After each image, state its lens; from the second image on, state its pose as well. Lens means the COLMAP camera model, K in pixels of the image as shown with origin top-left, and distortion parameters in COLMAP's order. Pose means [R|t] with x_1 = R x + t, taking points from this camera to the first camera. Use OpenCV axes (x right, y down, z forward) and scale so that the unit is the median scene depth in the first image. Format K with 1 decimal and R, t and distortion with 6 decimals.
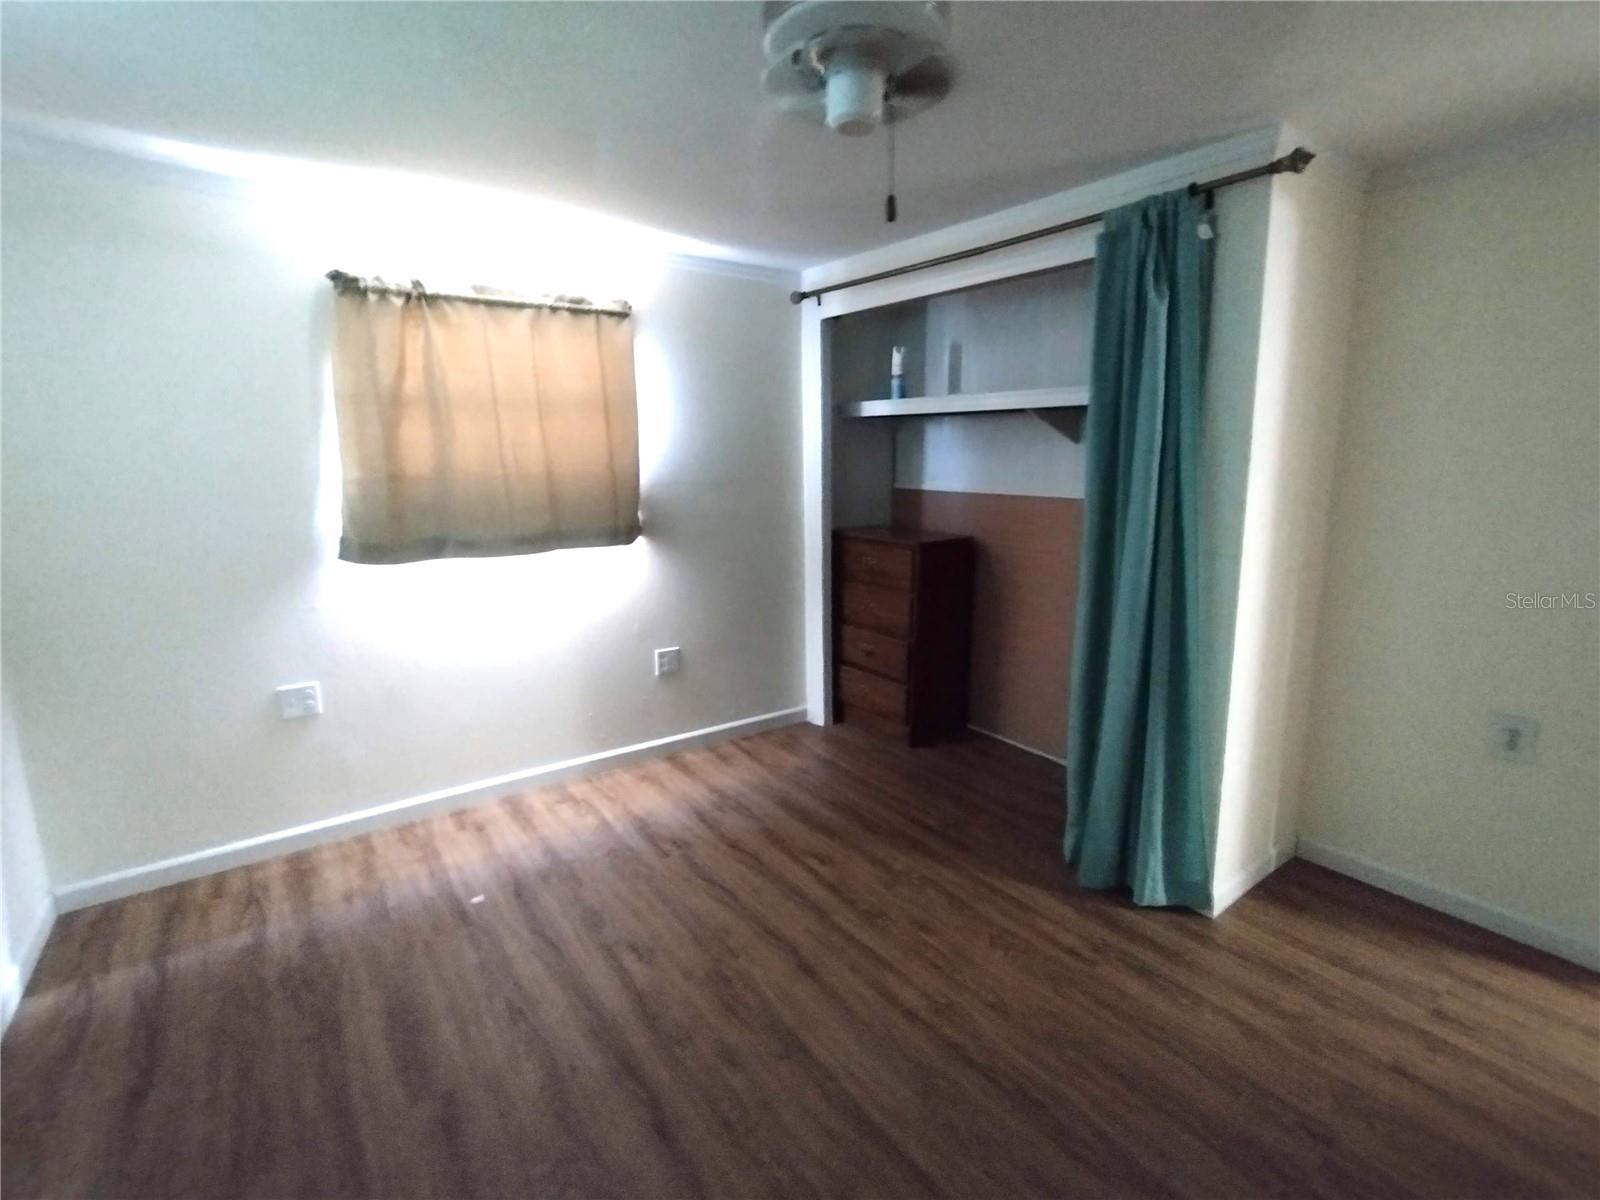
lens RADIAL K [[760.2, 0, 800.7], [0, 760.2, 578.9], [0, 0, 1]] dist [0.001002, 0.000299]
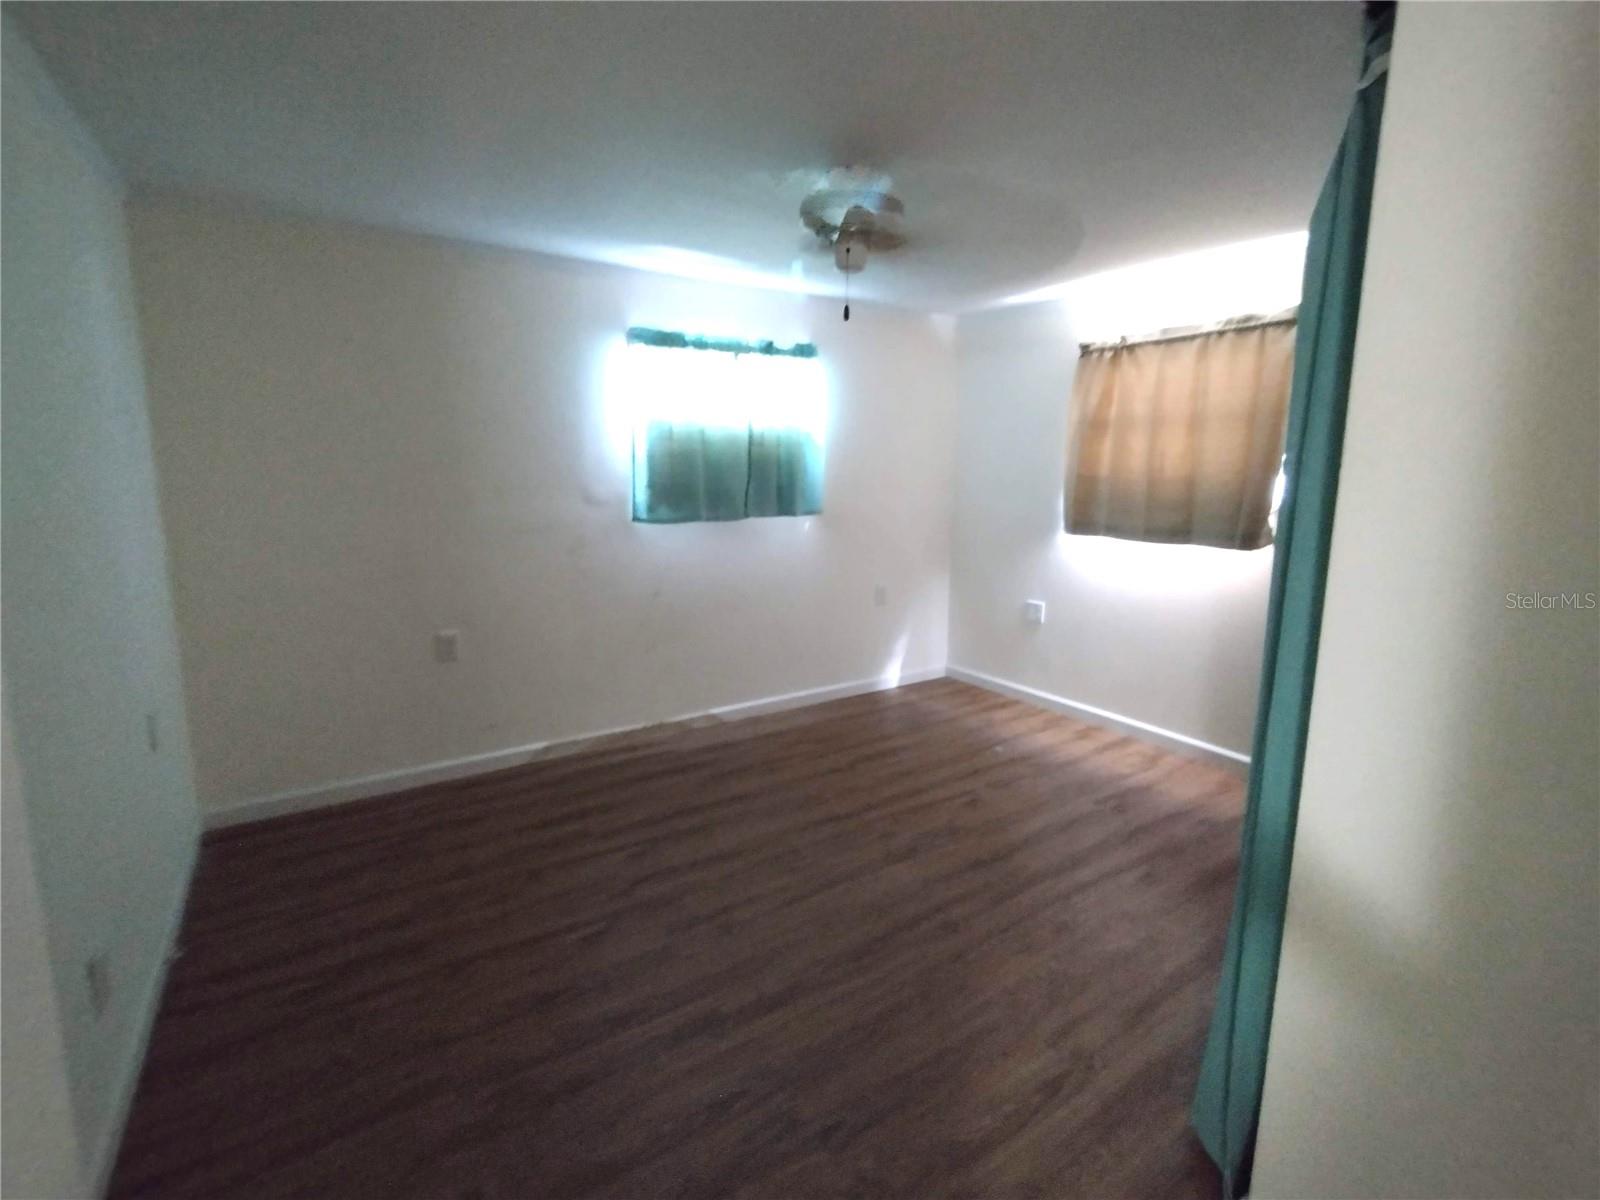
lens RADIAL K [[730.3, 0, 797.2], [0, 730.3, 585.9], [0, 0, 1]] dist [0.000042, 0.000115]
pose [[-0.039965, 0.170174, -0.984603, 0.892876], [-0.172111, 0.969490, 0.174548, -0.078644], [0.984267, 0.176437, -0.009457, 0.494610]]
